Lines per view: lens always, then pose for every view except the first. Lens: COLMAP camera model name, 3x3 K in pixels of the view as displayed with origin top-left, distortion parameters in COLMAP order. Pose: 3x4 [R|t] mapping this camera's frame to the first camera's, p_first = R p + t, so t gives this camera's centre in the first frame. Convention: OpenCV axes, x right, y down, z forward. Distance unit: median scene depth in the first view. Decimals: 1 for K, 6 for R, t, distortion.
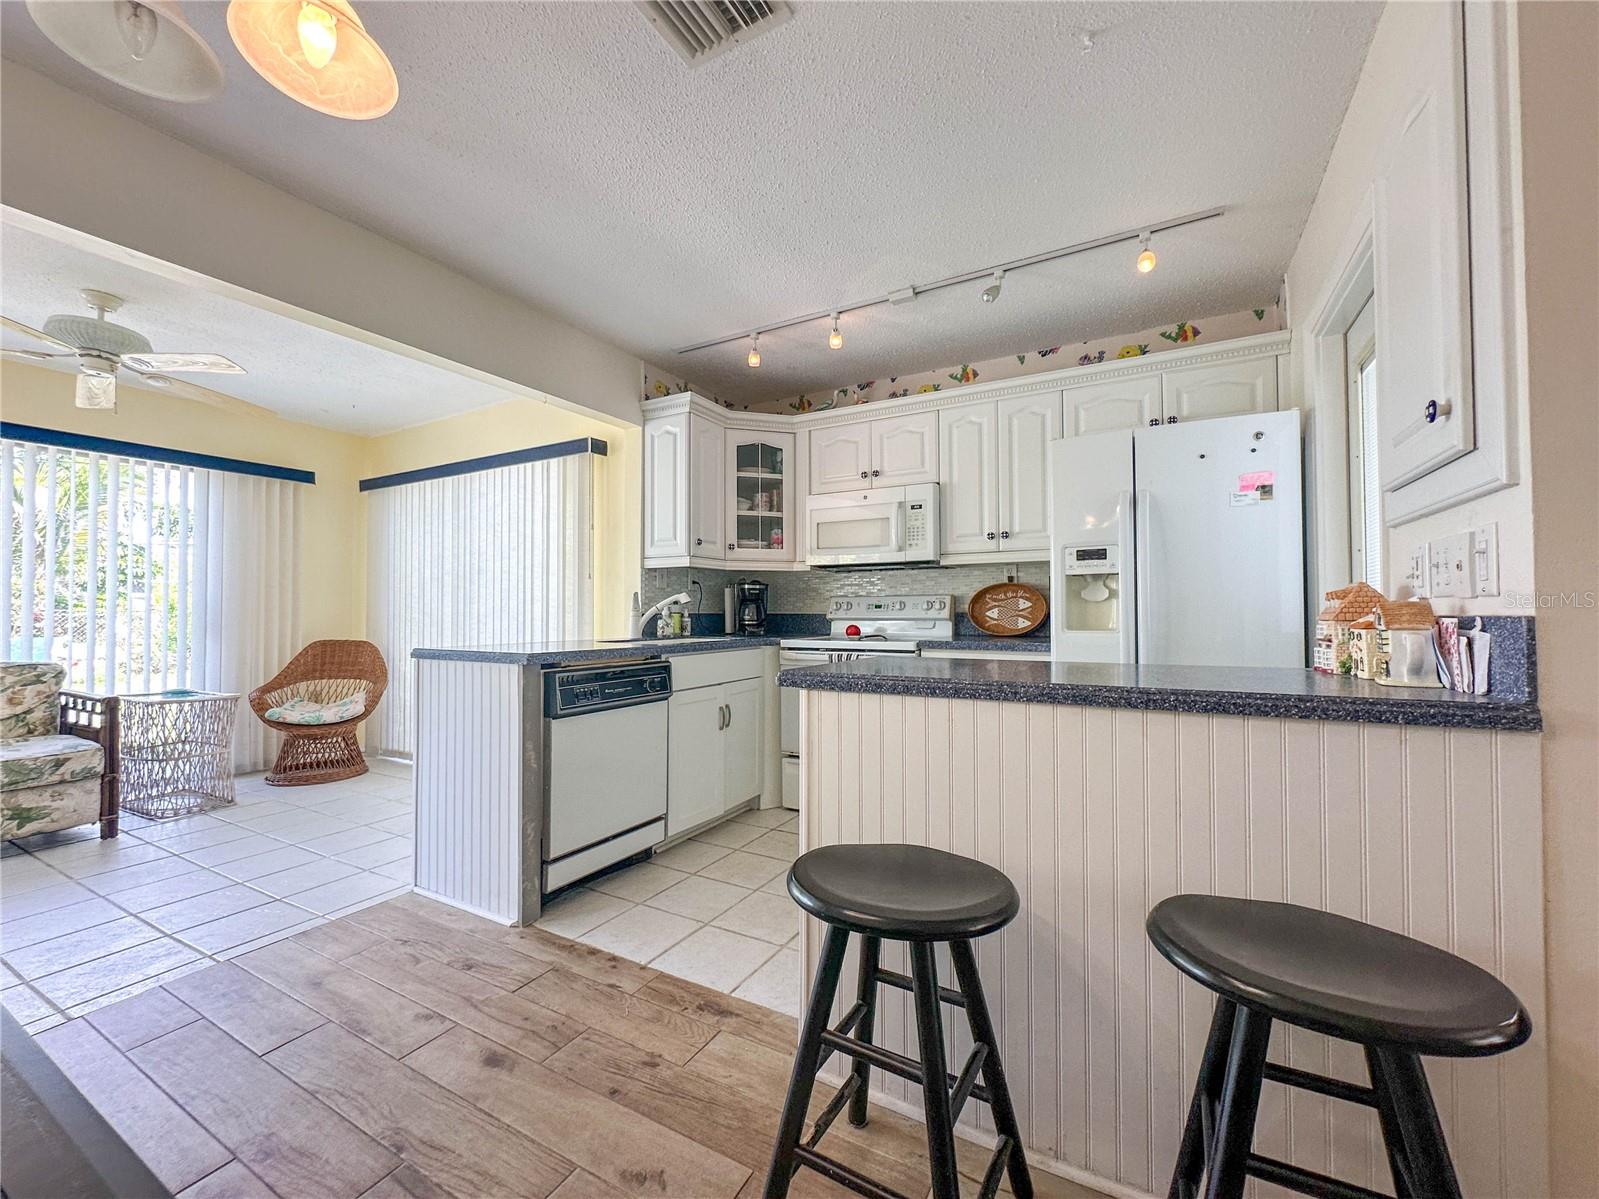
lens RADIAL K [[649.8, 0, 806.5], [0, 649.8, 596.8], [0, 0, 1]] dist [-0.002161, 0.000214]
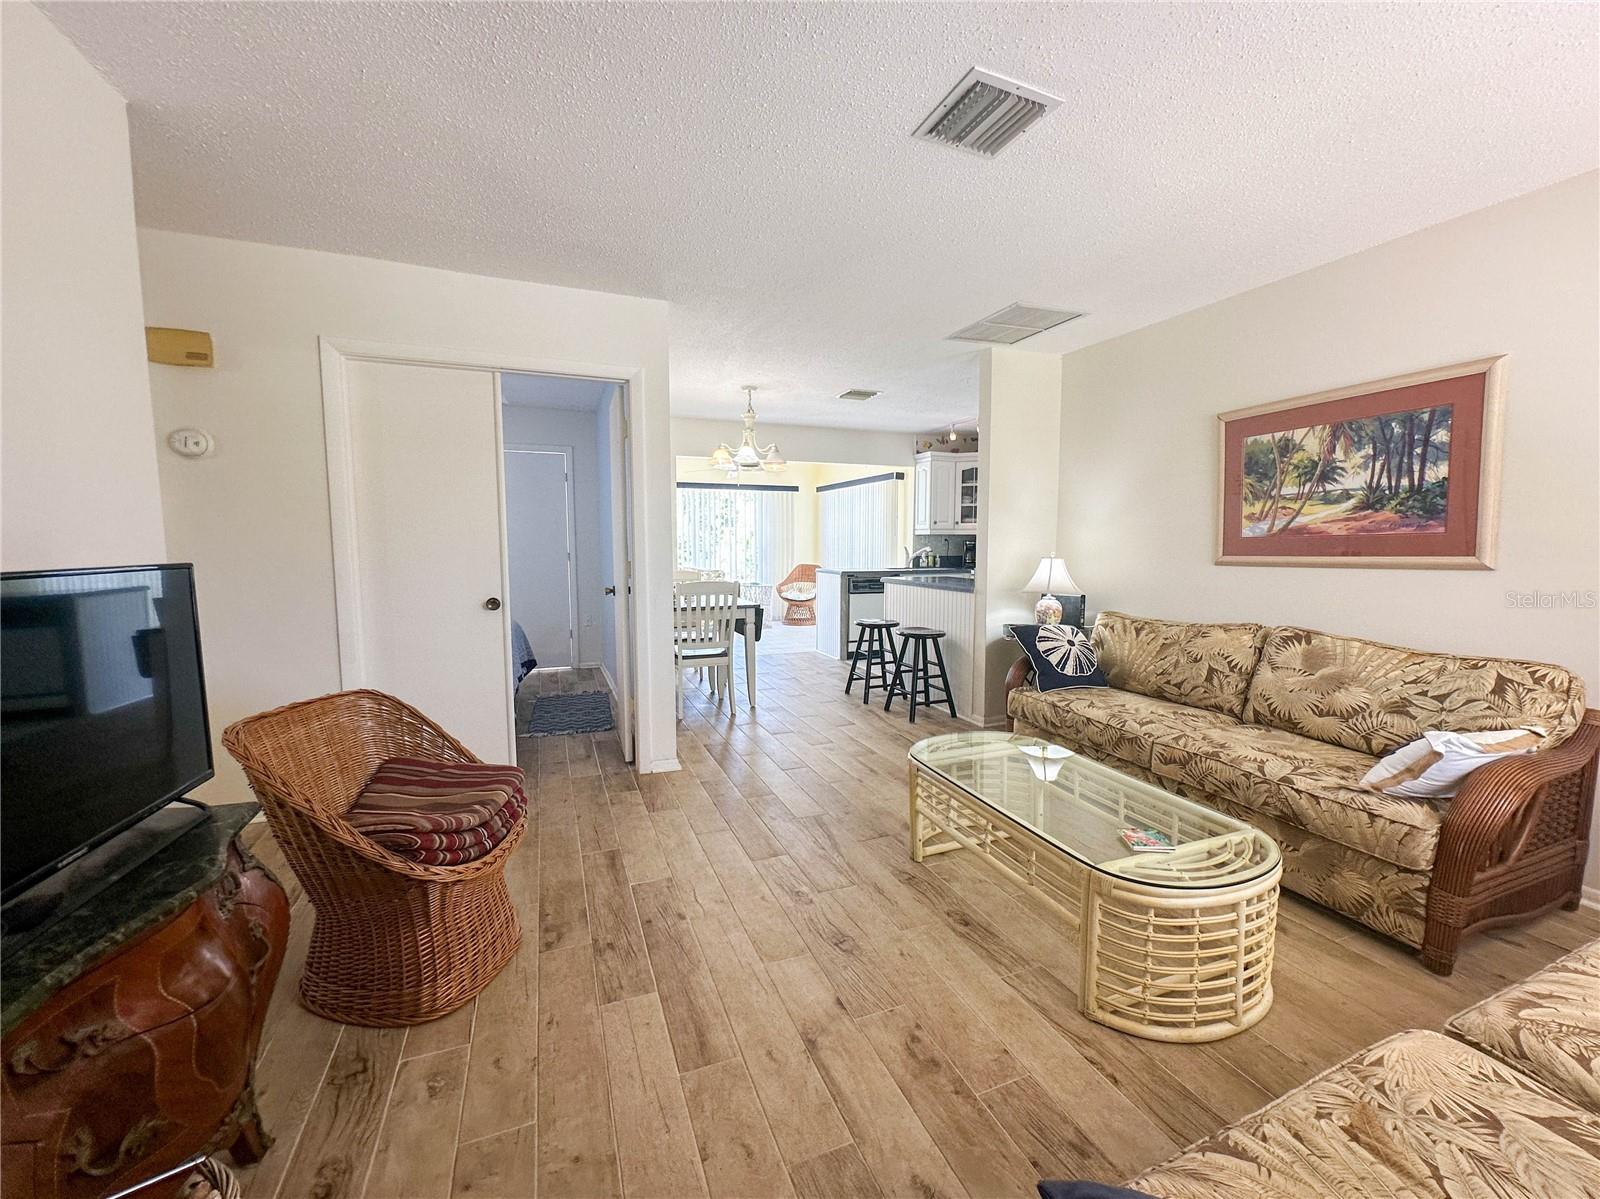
lens RADIAL K [[650.2, 0, 804.4], [0, 650.2, 605.0], [0, 0, 1]] dist [-0.002161, 0.000214]
pose [[0.777039, 0.066501, -0.625929, 0.844590], [0.009962, 0.992980, 0.117866, -0.072114], [0.629373, -0.097822, 0.770922, -0.915561]]
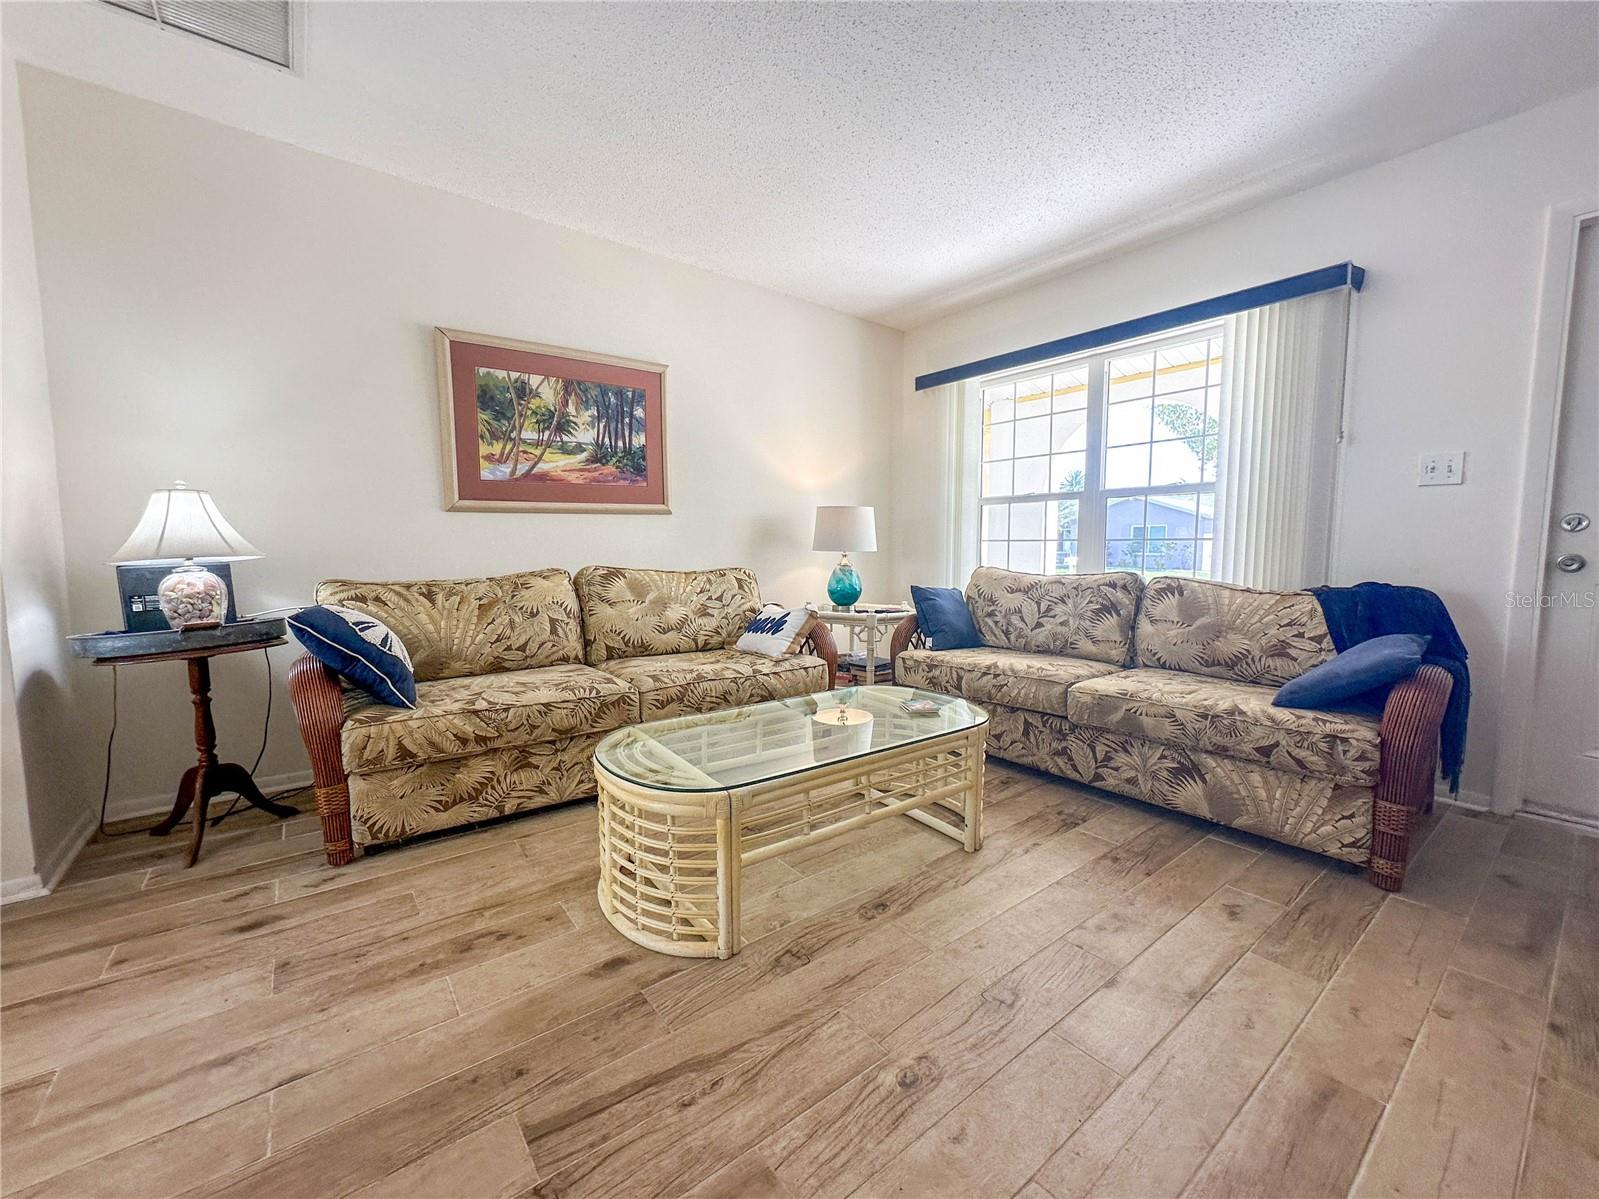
lens RADIAL K [[649.8, 0, 809.3], [0, 649.8, 593.8], [0, 0, 1]] dist [-0.002161, 0.000214]
pose [[0.387179, -0.063156, 0.919839, 0.123200], [-0.022840, 0.996688, 0.078046, 0.019912], [-0.921722, -0.051227, 0.384454, -0.502948]]
